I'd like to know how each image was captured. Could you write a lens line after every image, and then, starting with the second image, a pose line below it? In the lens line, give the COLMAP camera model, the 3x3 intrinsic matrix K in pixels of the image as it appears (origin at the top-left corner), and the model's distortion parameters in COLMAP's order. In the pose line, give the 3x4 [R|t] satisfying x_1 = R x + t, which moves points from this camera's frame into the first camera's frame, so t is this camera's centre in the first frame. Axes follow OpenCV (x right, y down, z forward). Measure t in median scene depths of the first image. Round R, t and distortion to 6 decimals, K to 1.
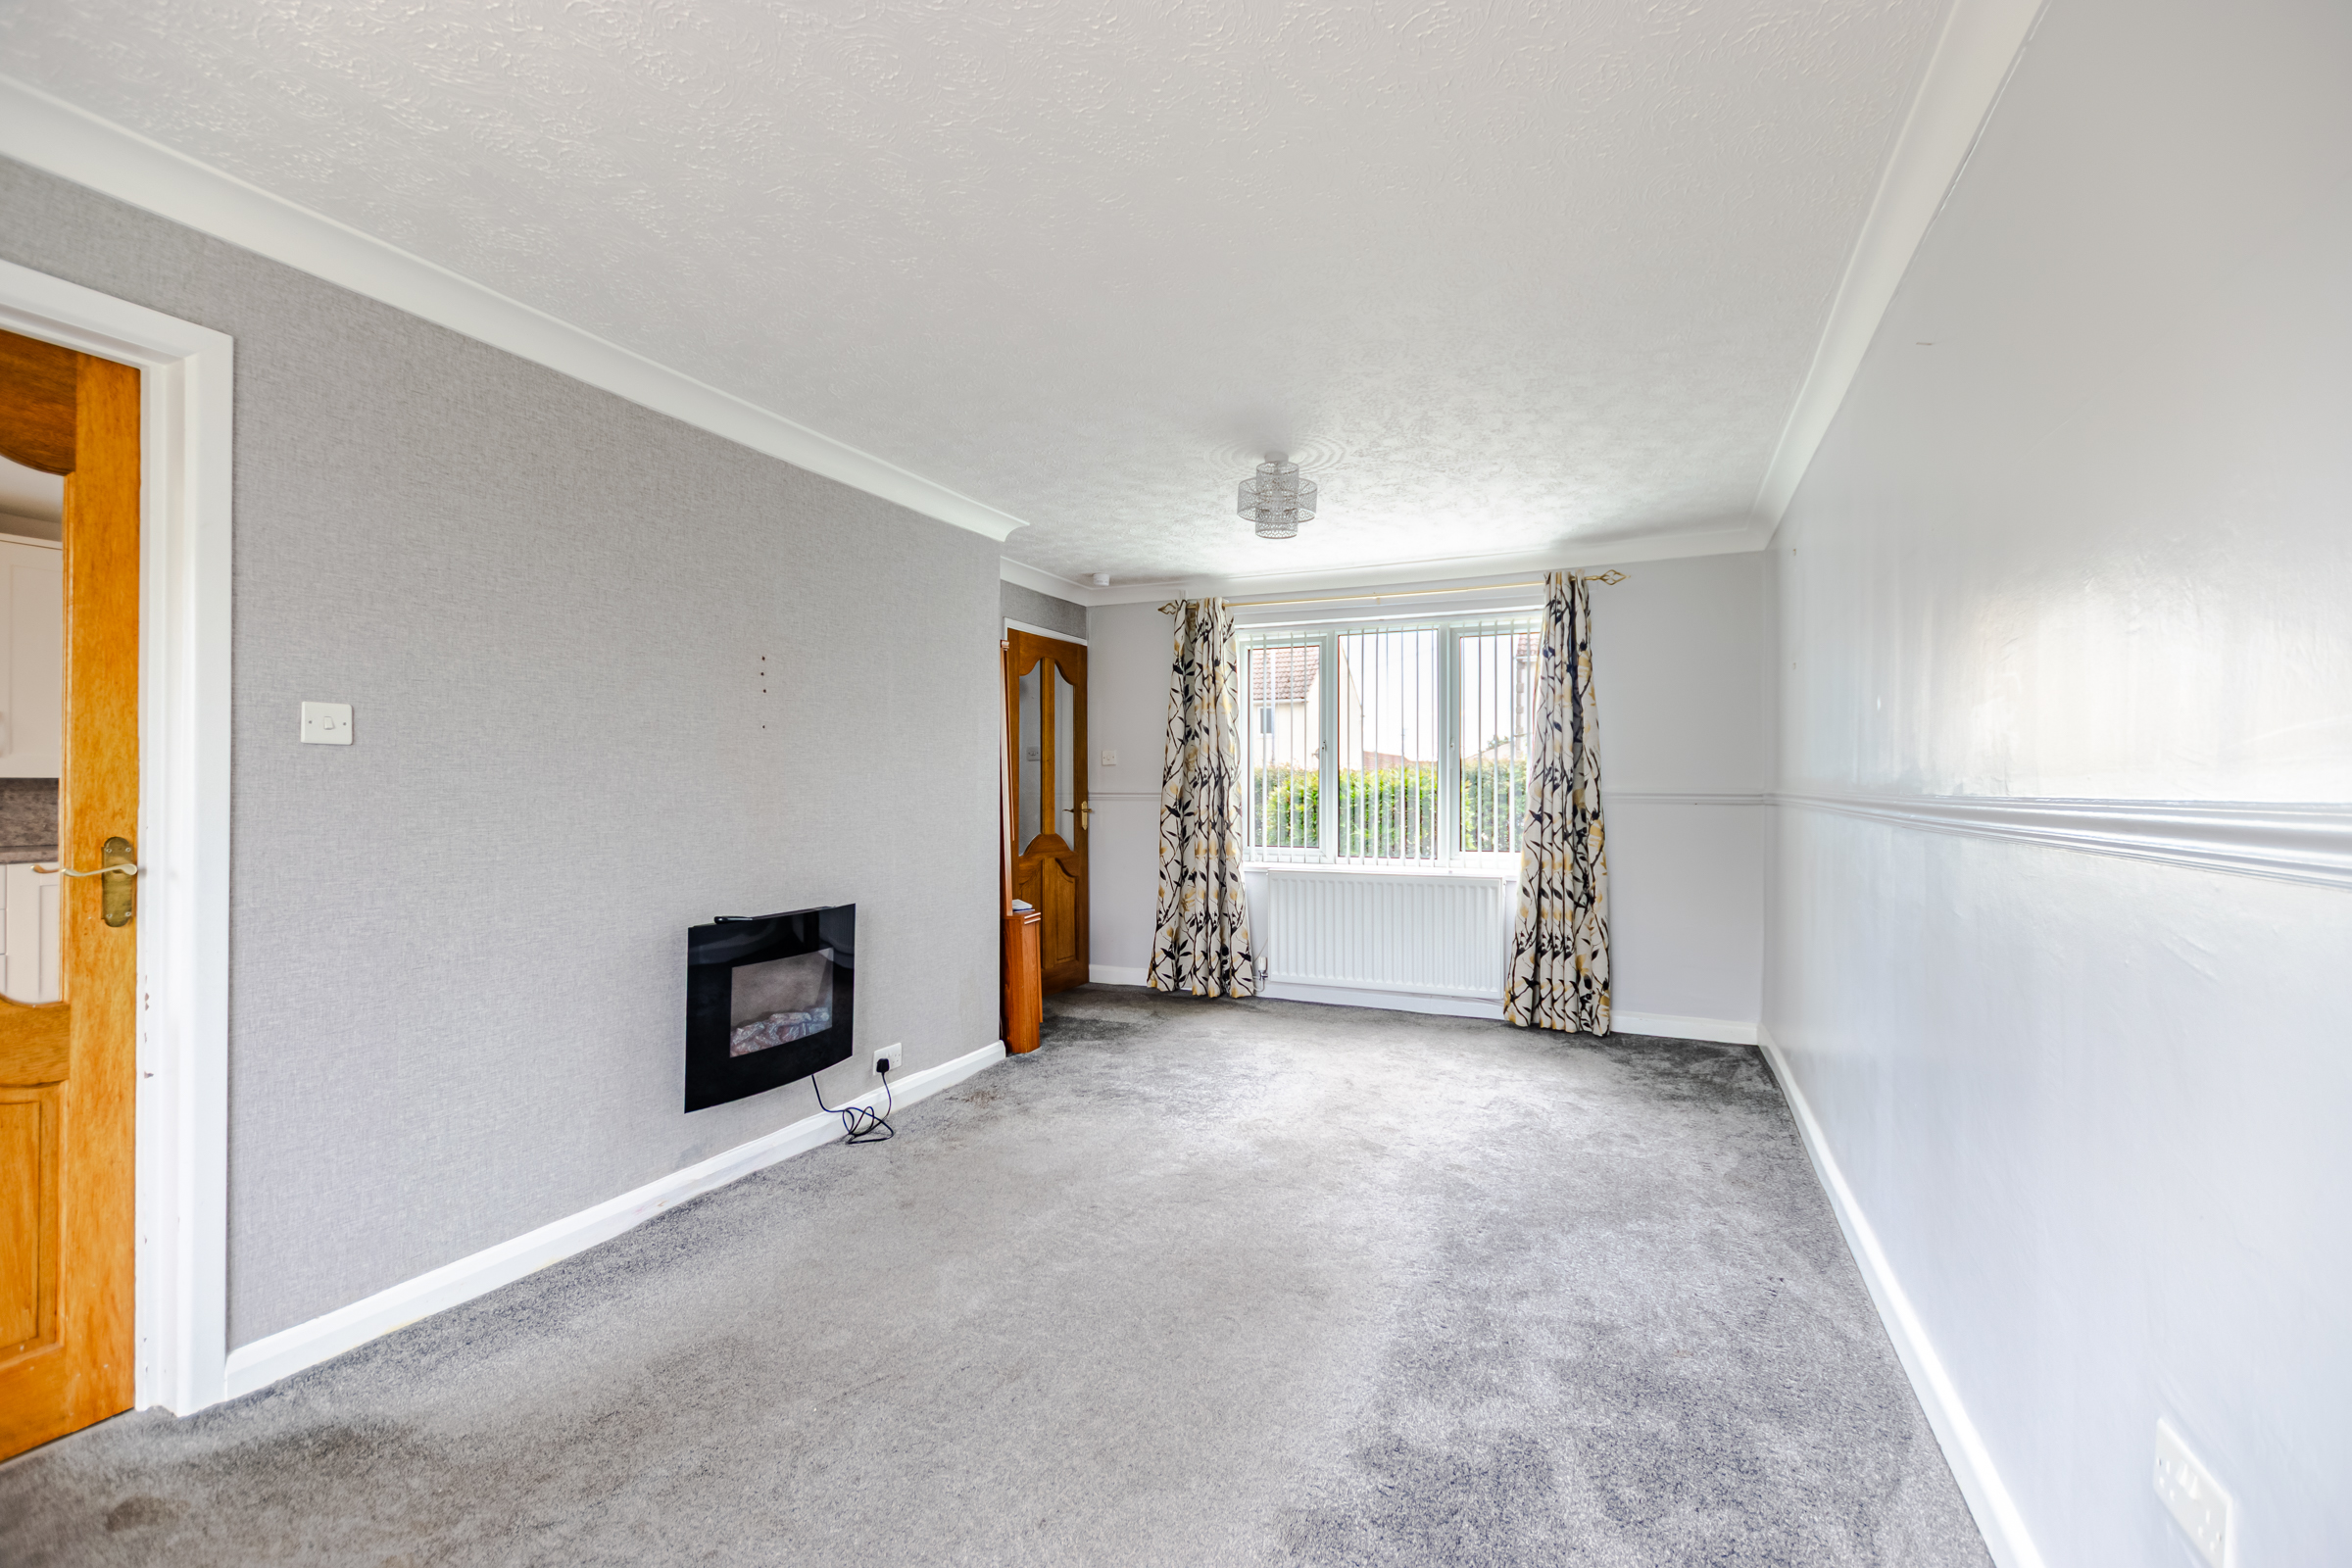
lens RADIAL K [[1003.8, 0, 1182.2], [0, 1003.8, 784.6], [0, 0, 1]] dist [-0.001413, -0.000654]
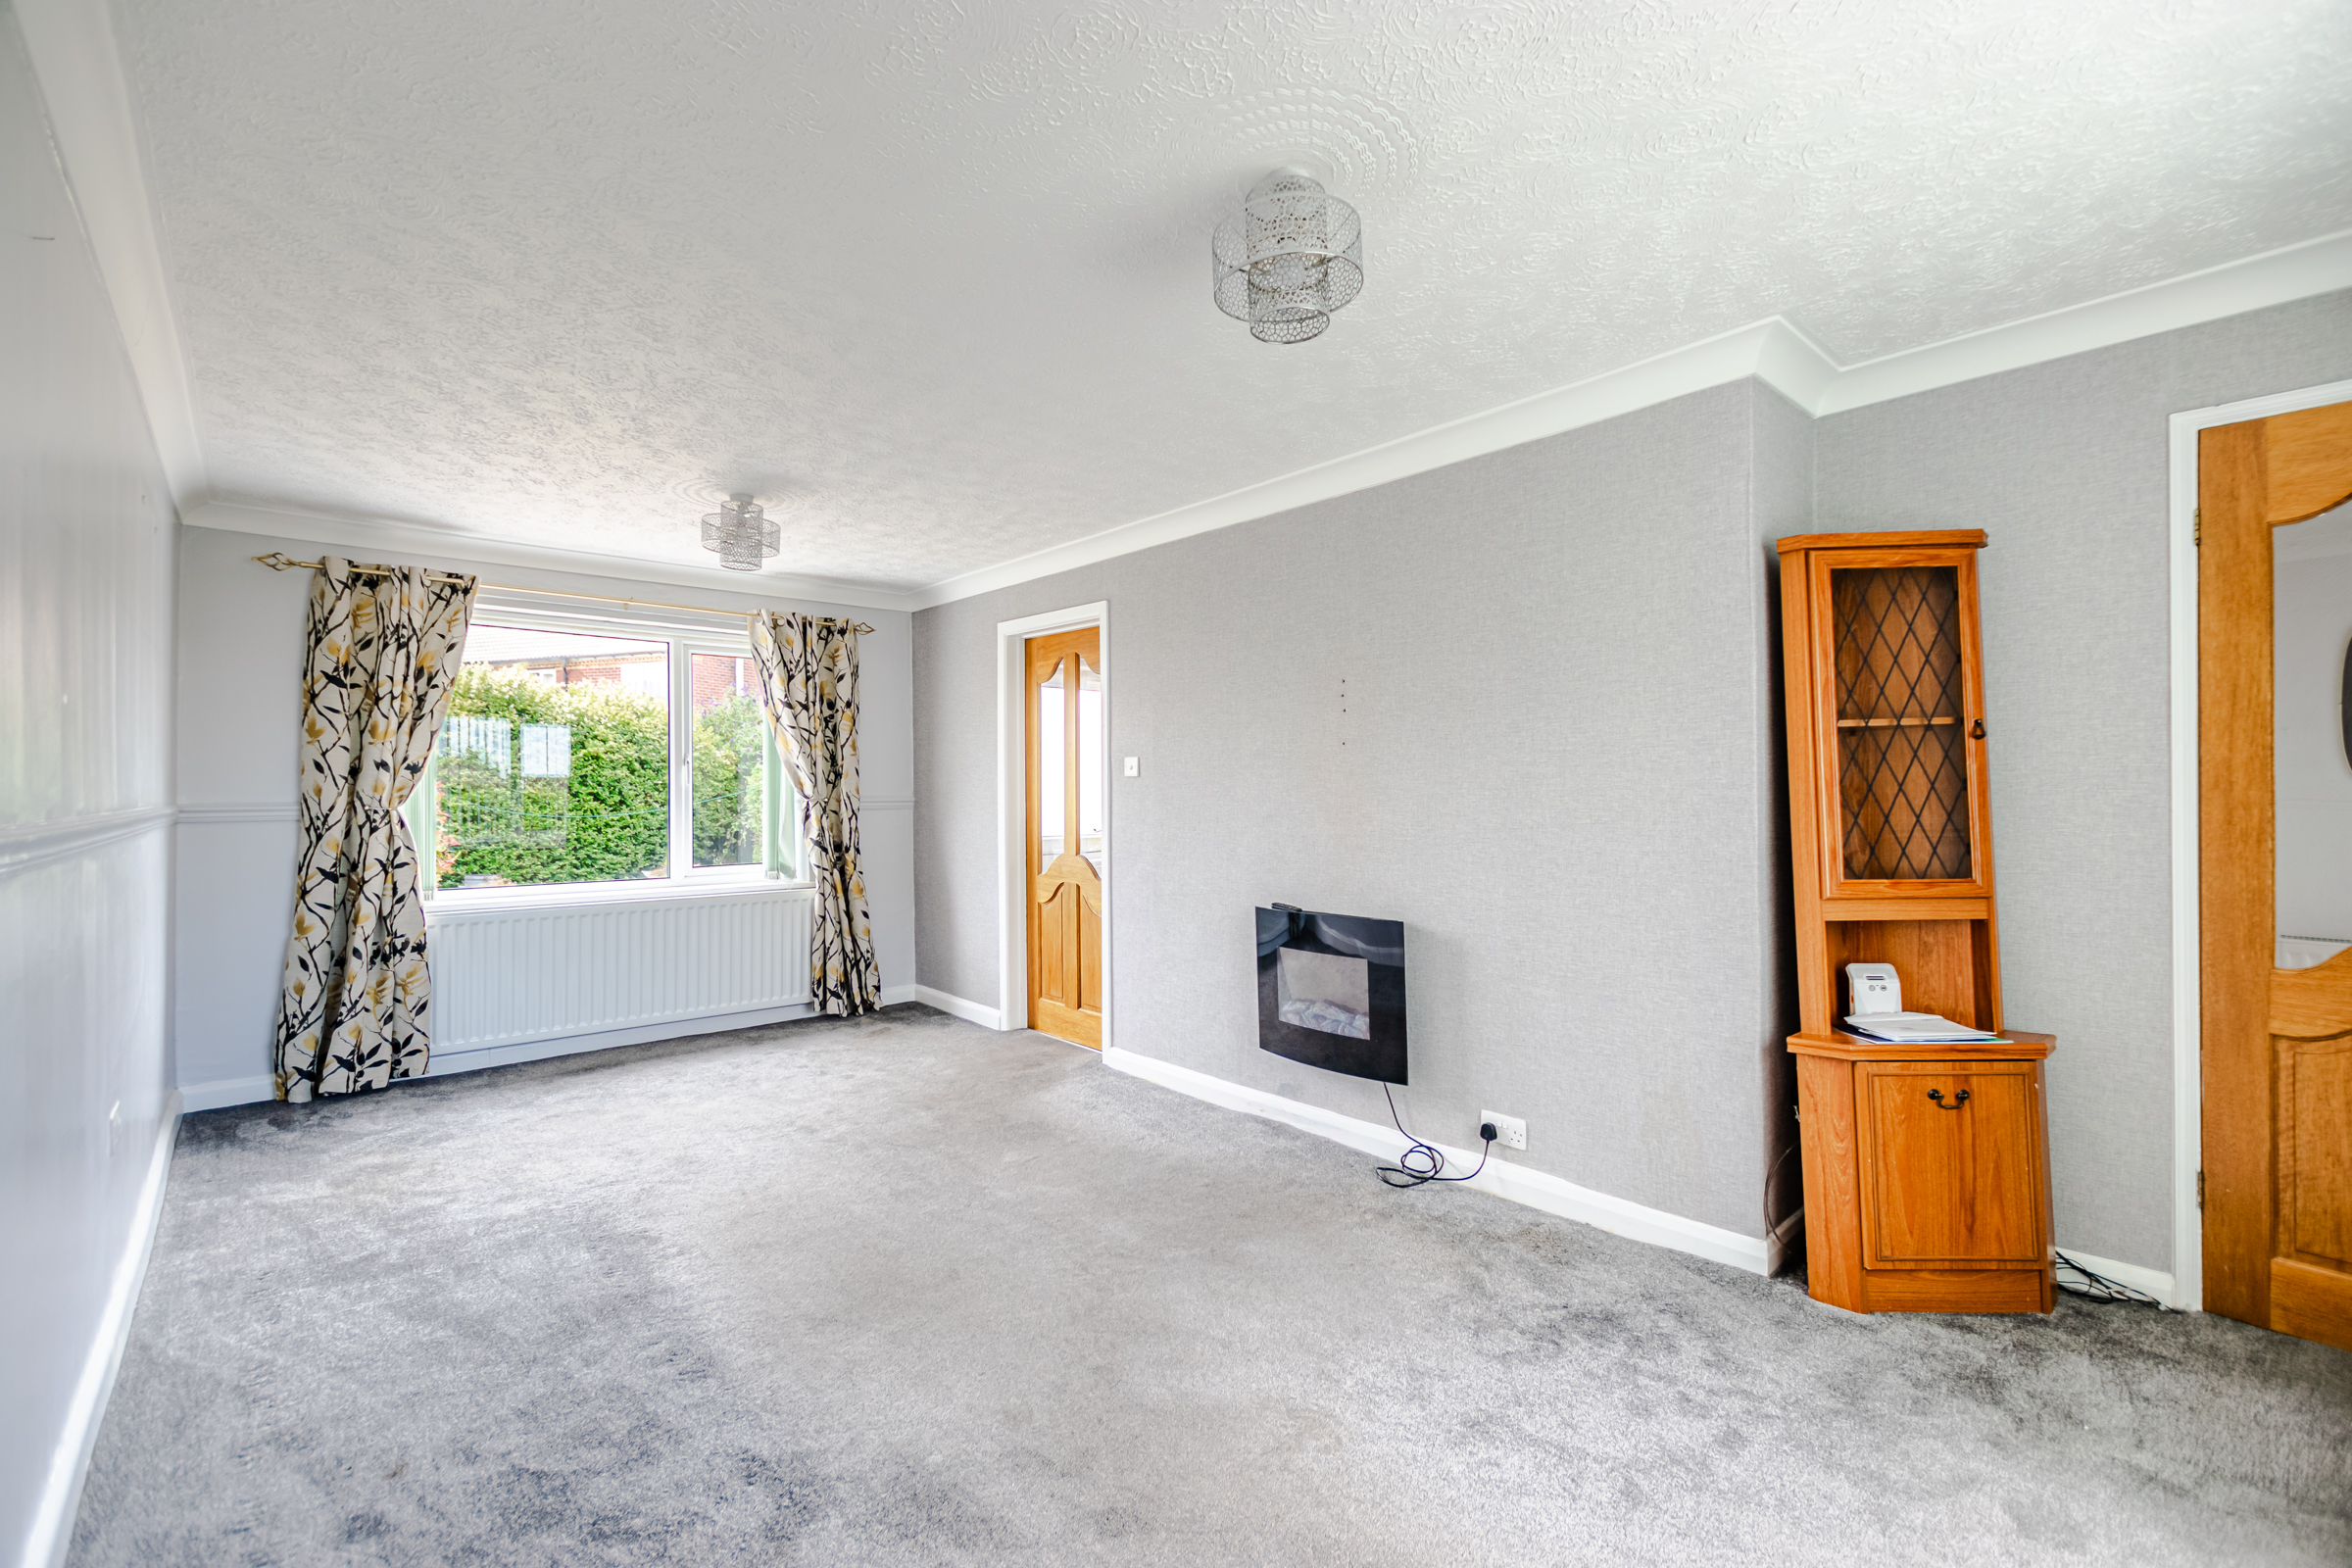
lens RADIAL K [[1003.8, 0, 1187.0], [0, 1003.8, 787.2], [0, 0, 1]] dist [-0.001413, -0.000654]
pose [[-0.403790, -0.000728, -0.914851, 0.664545], [0.007894, 0.999960, -0.004280, -0.006298], [0.914818, -0.008950, -0.403768, 1.297658]]
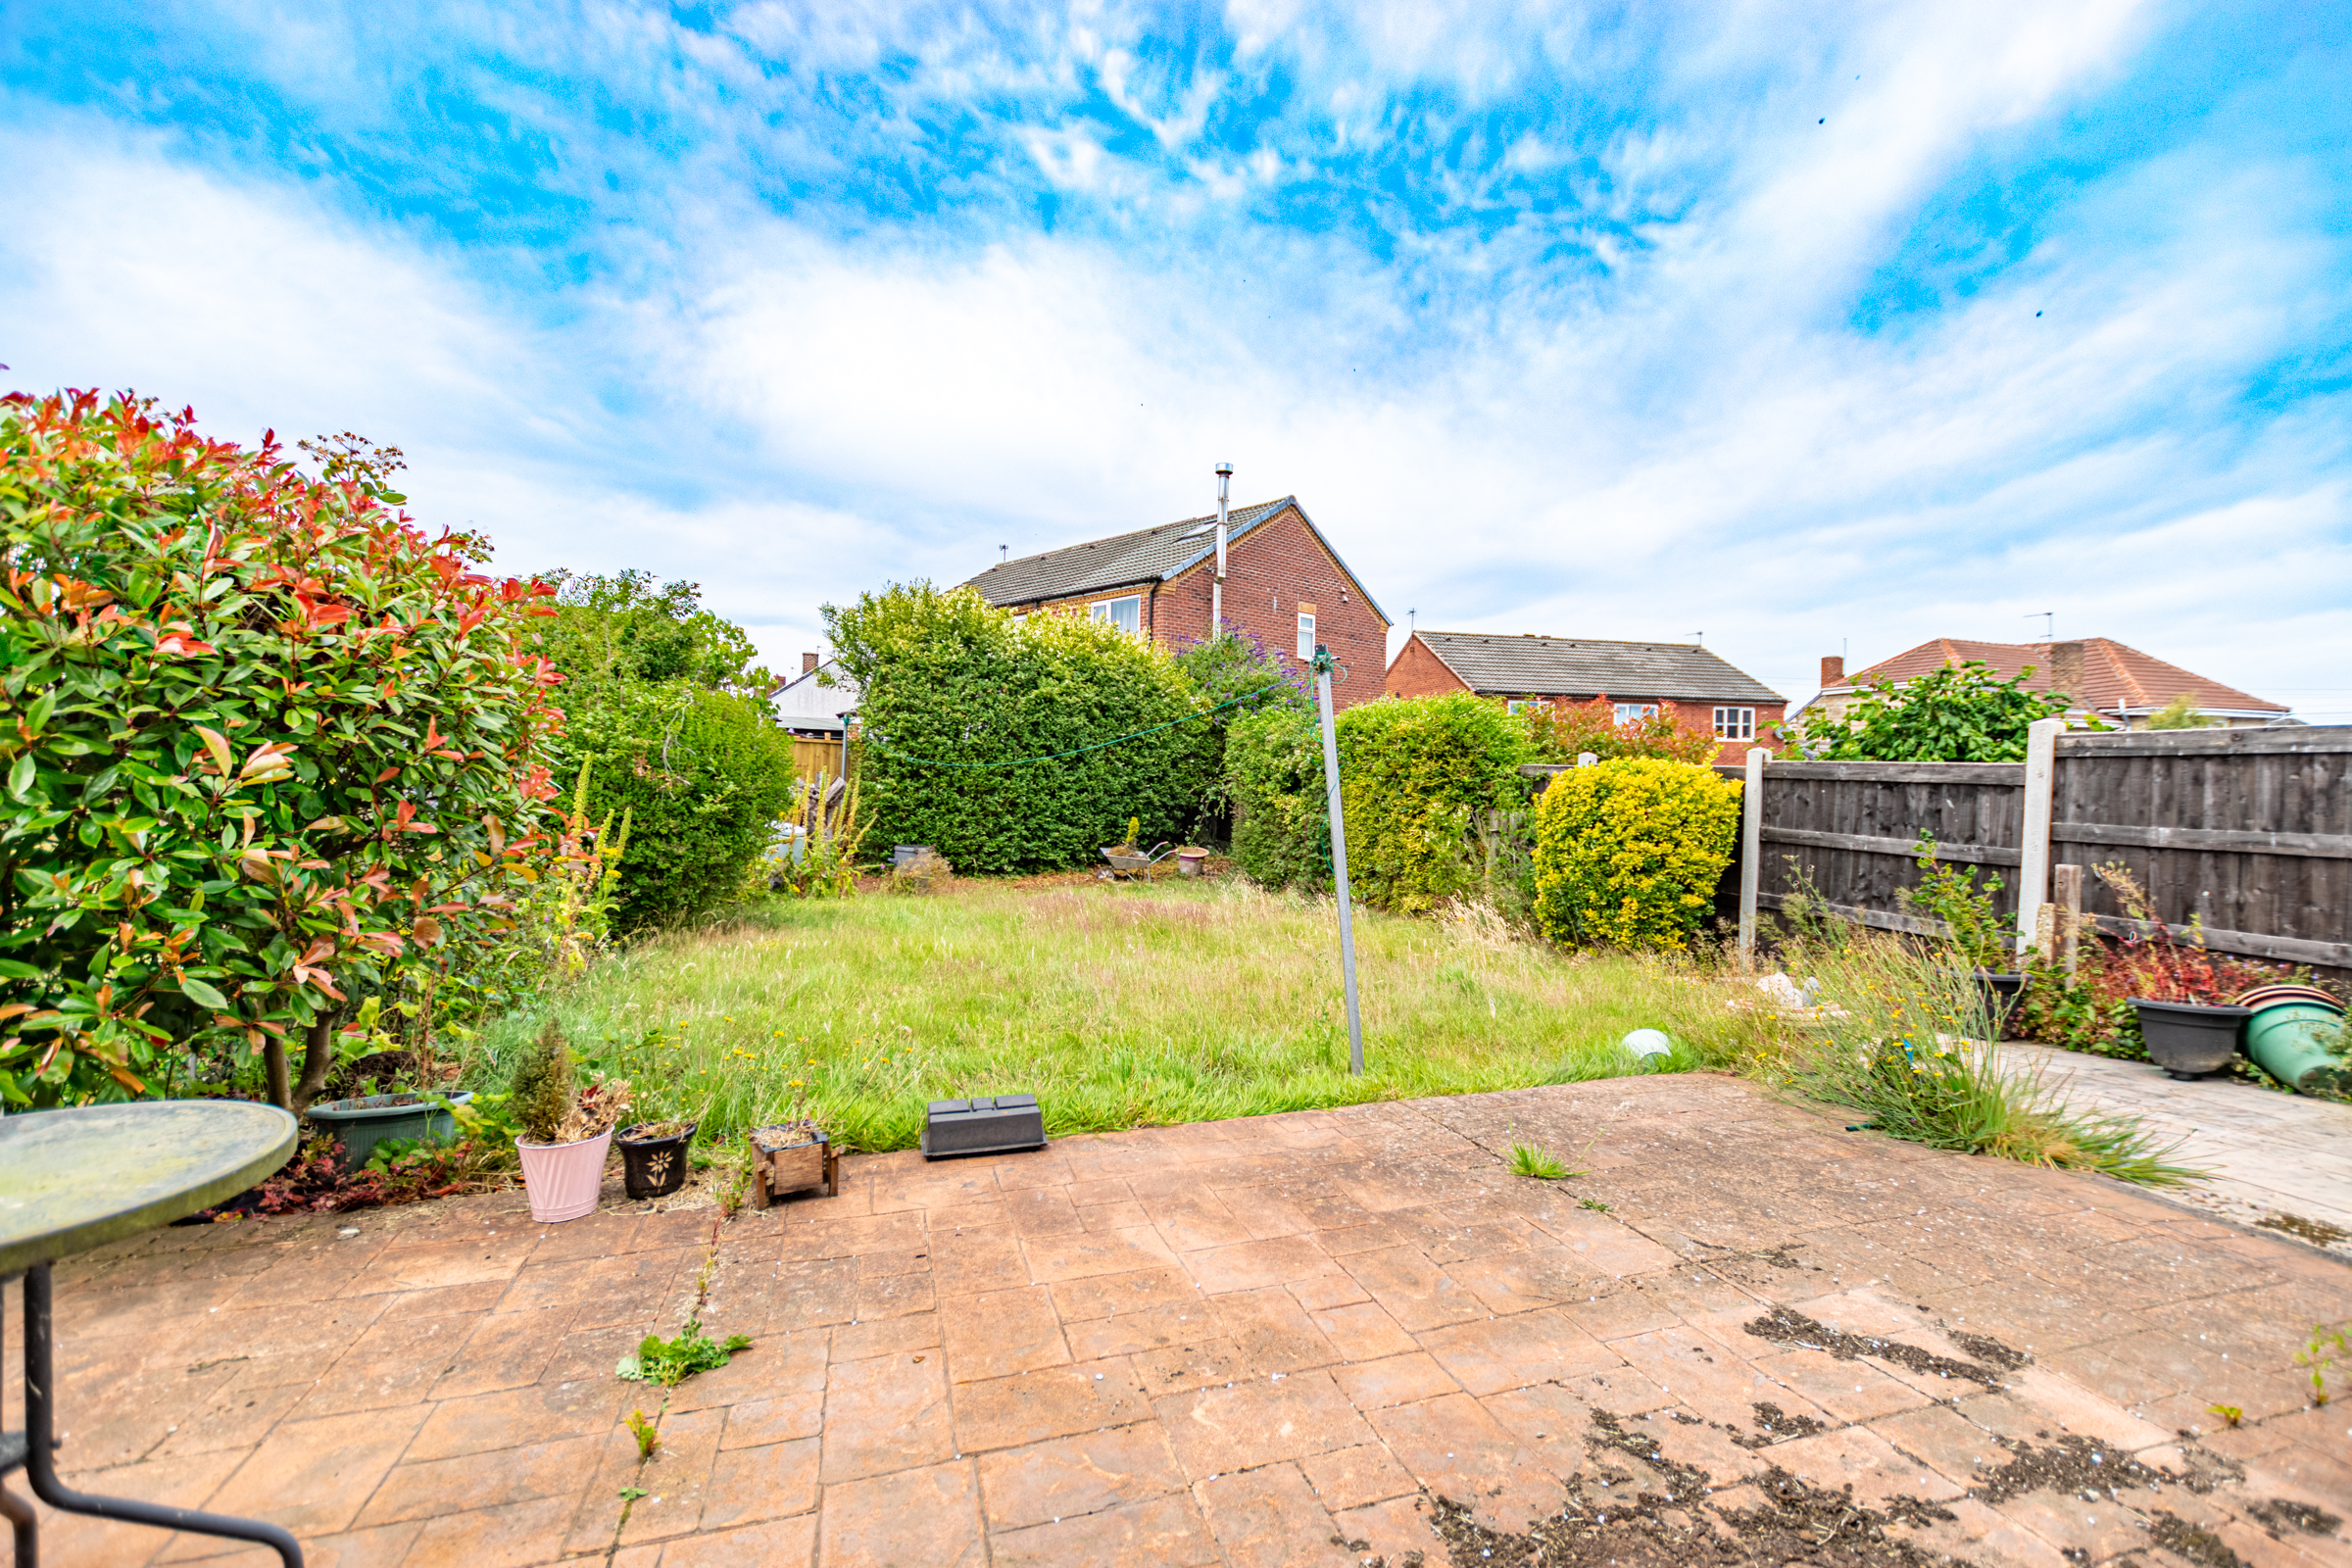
lens RADIAL K [[1003.8, 0, 1176.4], [0, 1003.8, 783.6], [0, 0, 1]] dist [-0.001413, -0.000654]
pose [[-0.763144, -0.000072, -0.646229, 0.428026], [-0.005493, 0.999965, 0.006376, 0.013374], [0.646205, 0.008415, -0.763117, 1.027376]]
